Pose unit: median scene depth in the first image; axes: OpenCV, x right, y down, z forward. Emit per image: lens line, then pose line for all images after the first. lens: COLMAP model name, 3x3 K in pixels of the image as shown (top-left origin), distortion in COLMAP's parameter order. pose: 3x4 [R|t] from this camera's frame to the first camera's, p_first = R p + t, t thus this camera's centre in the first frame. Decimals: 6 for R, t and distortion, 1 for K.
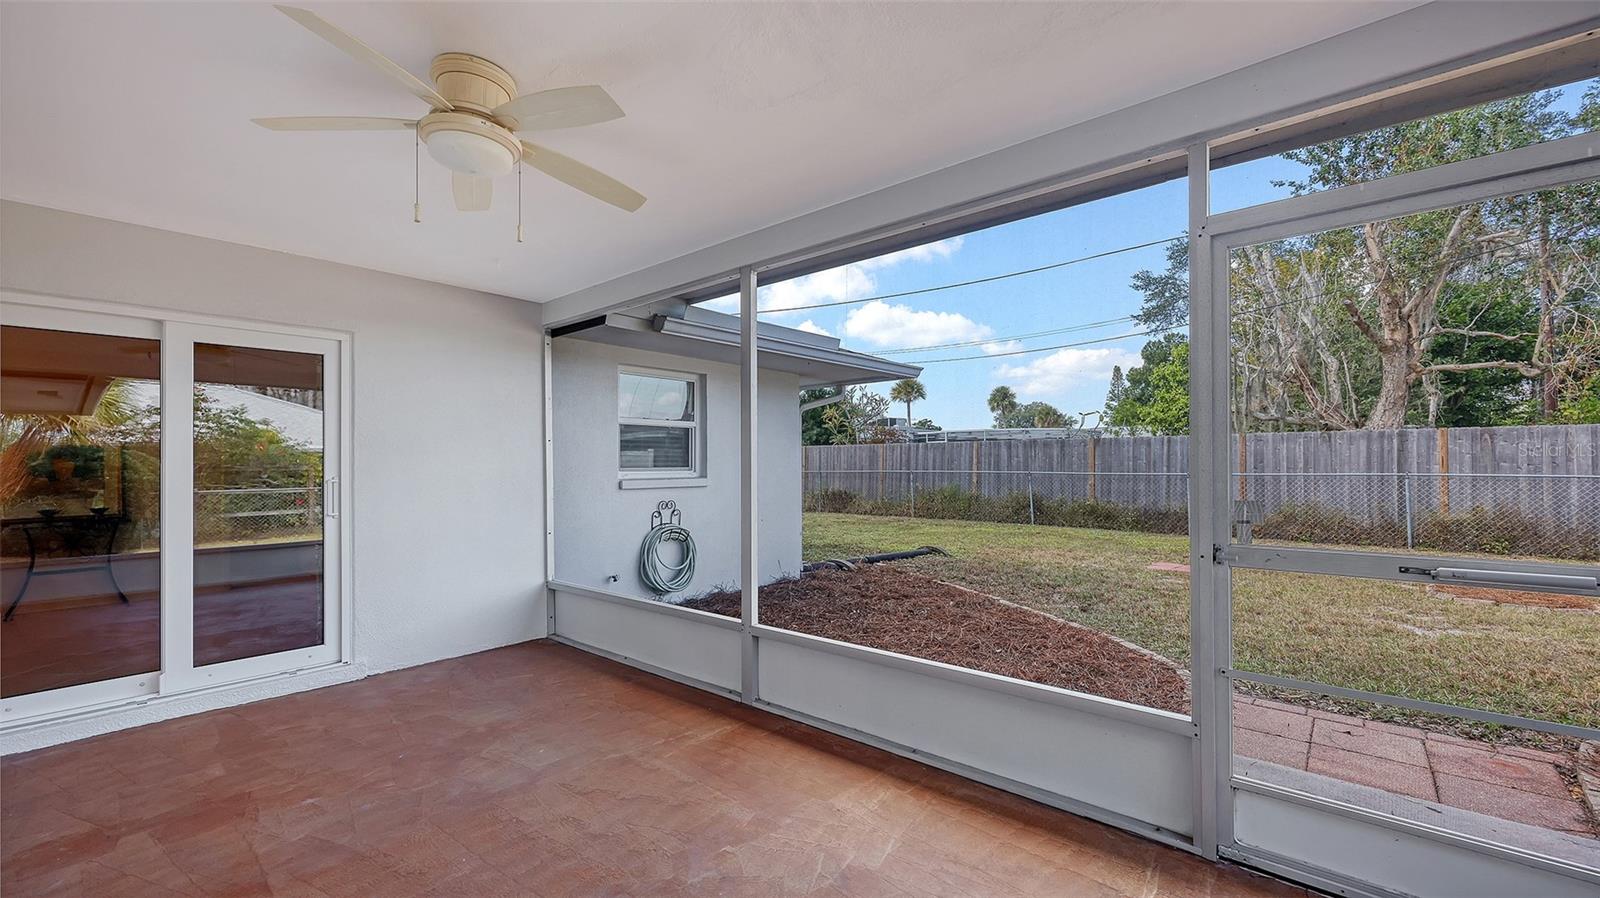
lens RADIAL K [[649.3, 0, 802.8], [0, 649.3, 452.3], [0, 0, 1]] dist [0.004420, 0.000062]
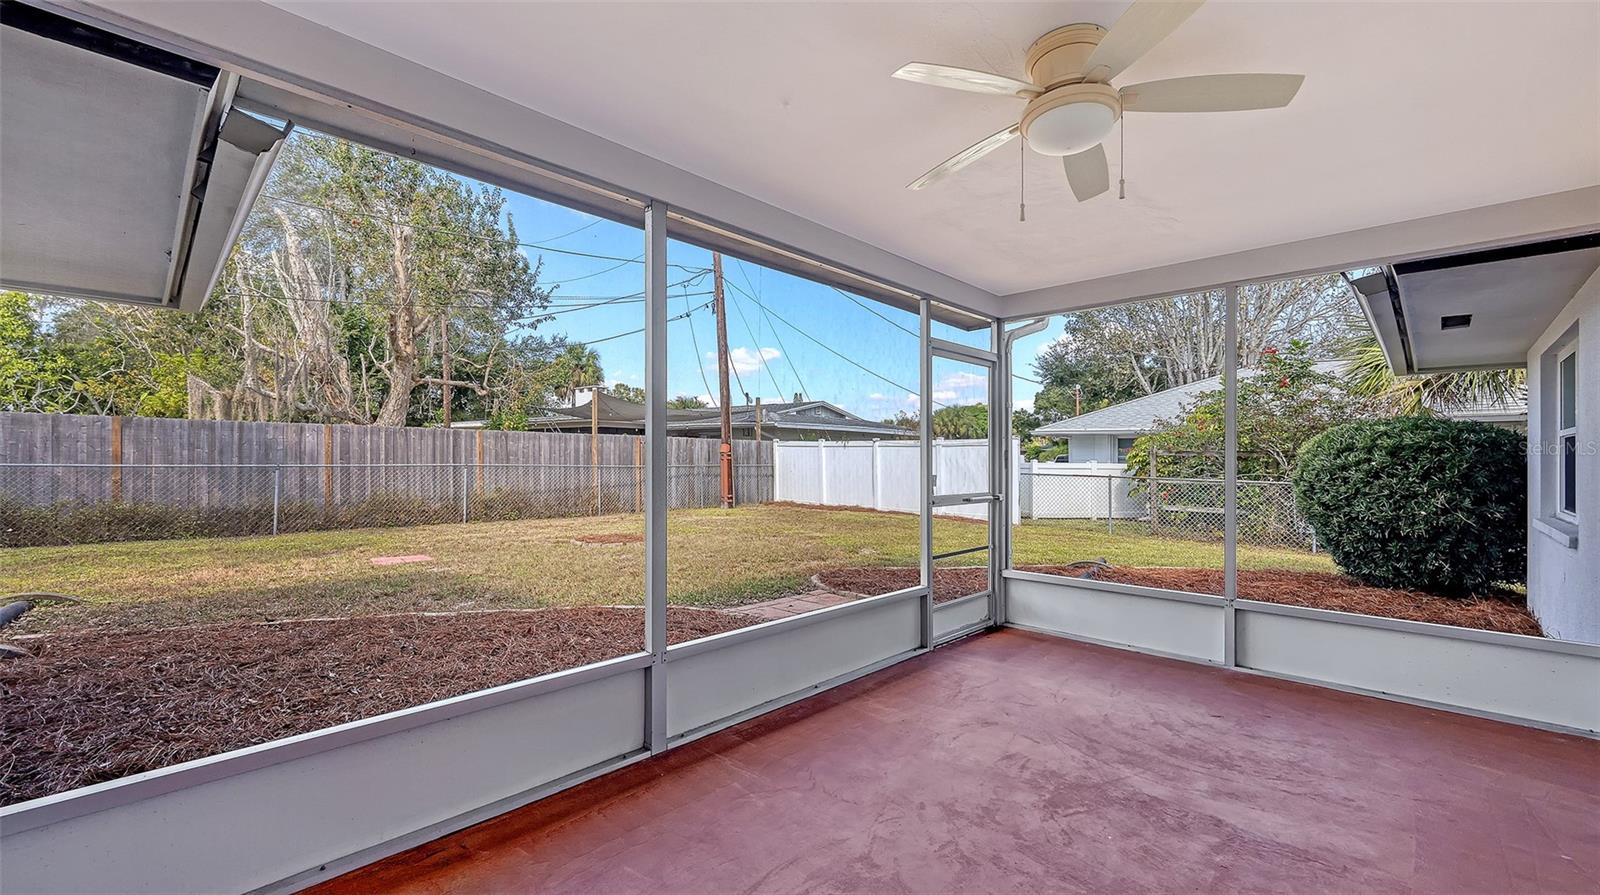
lens RADIAL K [[649.3, 0, 802.8], [0, 649.3, 450.8], [0, 0, 1]] dist [0.004420, 0.000062]
pose [[0.057275, 0.020049, 0.998157, -0.281992], [-0.027958, 0.999438, -0.018471, 0.011192], [-0.997967, -0.026848, 0.057803, 0.258680]]
